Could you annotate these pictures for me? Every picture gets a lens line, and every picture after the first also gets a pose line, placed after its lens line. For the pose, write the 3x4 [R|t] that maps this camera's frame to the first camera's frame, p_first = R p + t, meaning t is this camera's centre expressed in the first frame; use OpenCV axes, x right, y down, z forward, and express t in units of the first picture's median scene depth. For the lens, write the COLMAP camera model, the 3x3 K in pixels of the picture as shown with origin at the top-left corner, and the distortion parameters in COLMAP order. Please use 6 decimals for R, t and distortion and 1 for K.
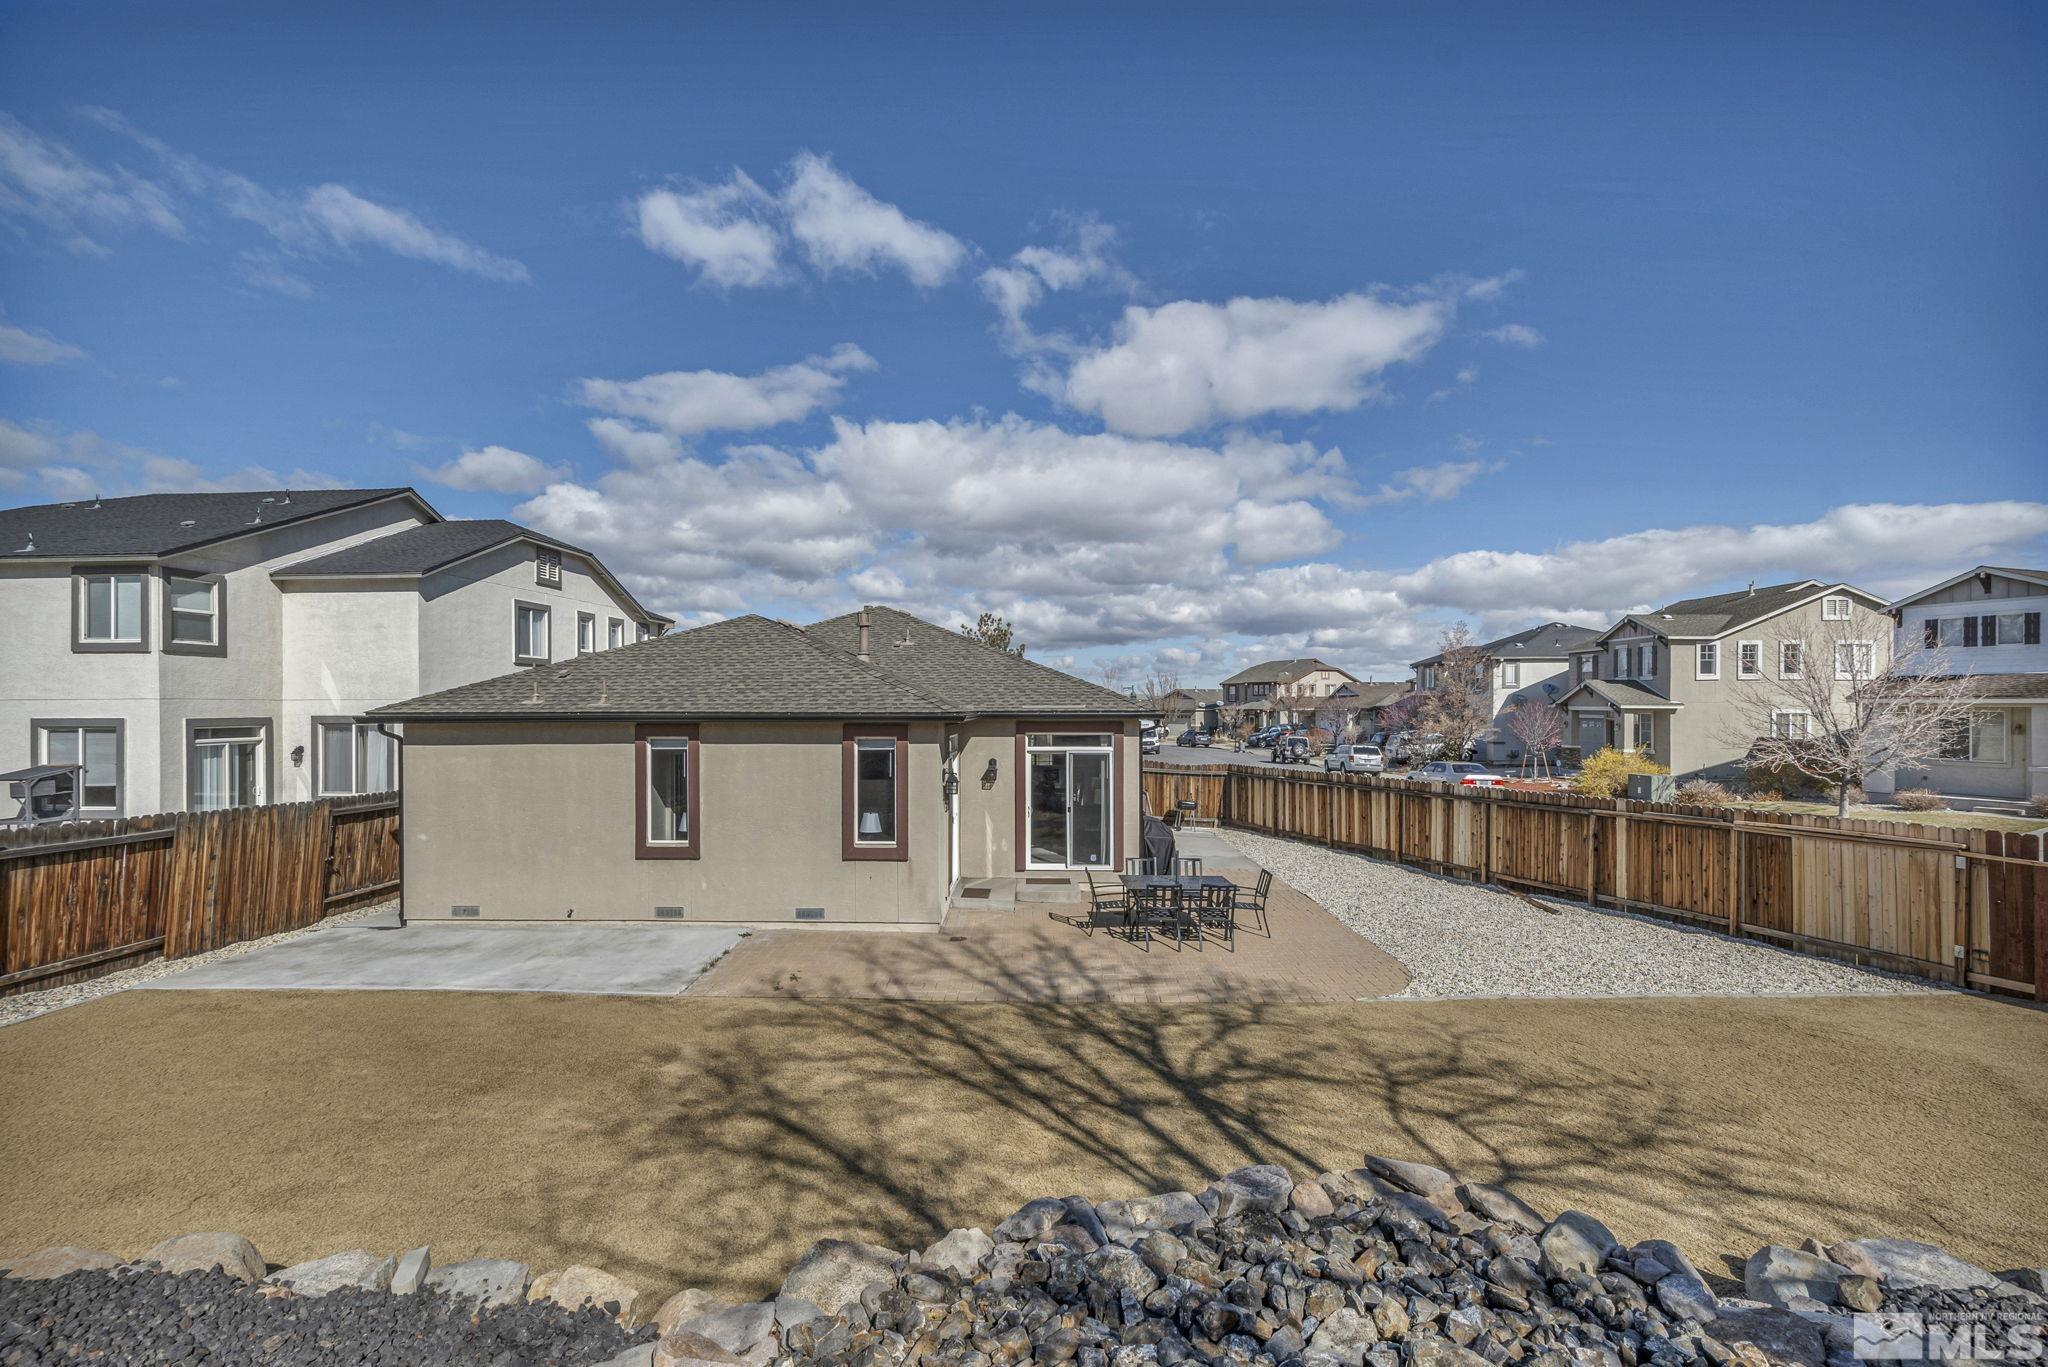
lens RADIAL K [[959.3, 0, 1010.9], [0, 959.3, 711.8], [0, 0, 1]] dist [0.008501, 0.000200]
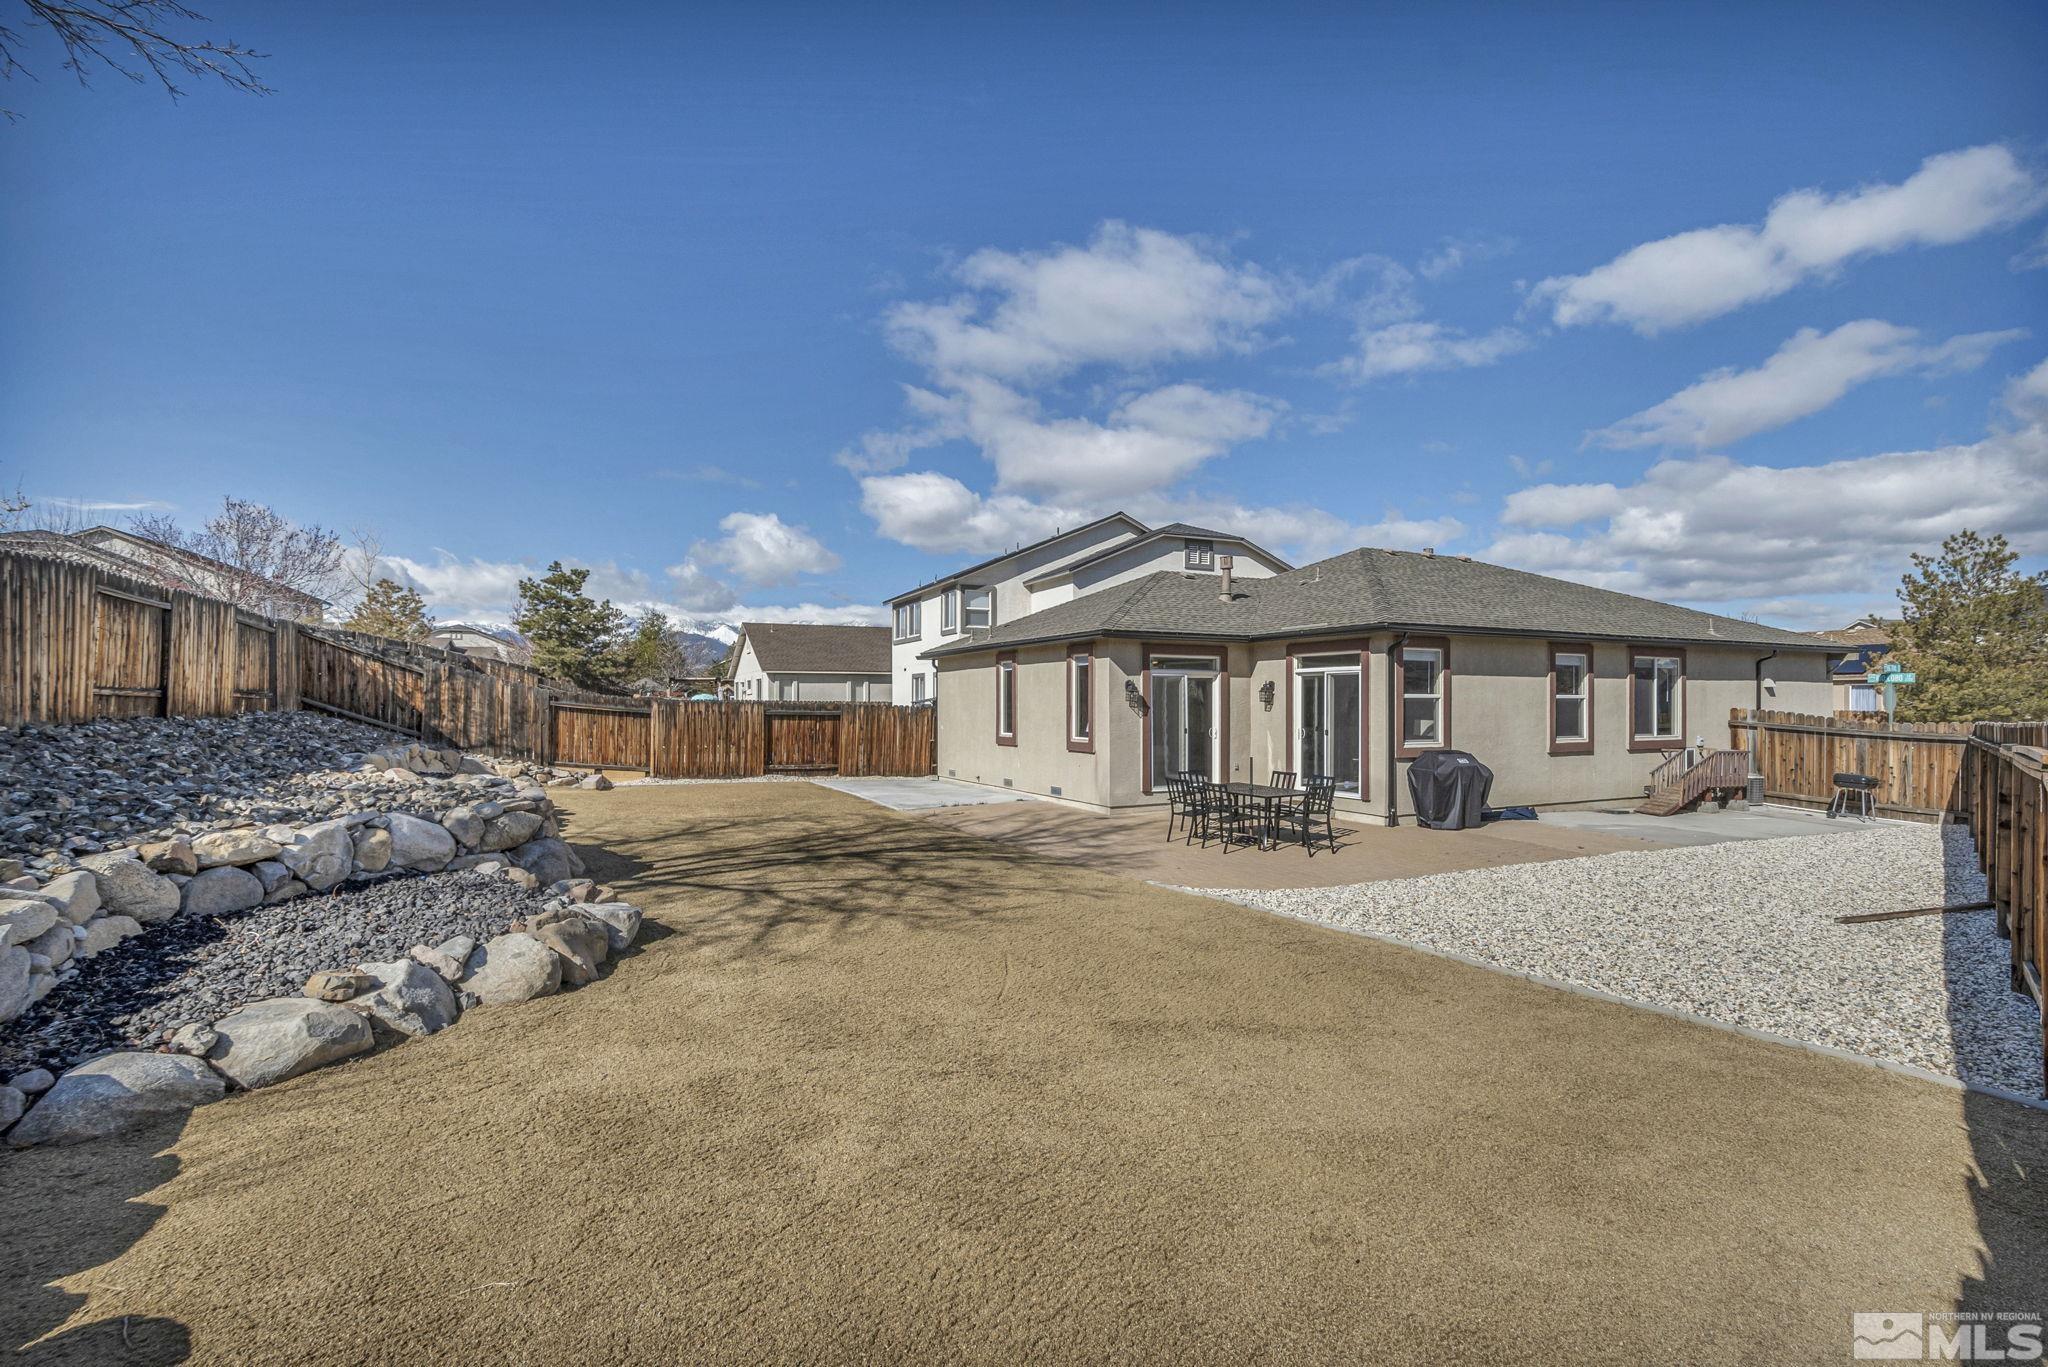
lens RADIAL K [[959.3, 0, 1010.9], [0, 959.3, 711.8], [0, 0, 1]] dist [0.008501, 0.000200]
pose [[0.470176, 0.007283, -0.882542, 0.905693], [-0.010282, 0.999943, 0.002773, 0.097507], [0.882513, 0.007770, 0.470225, 0.321534]]
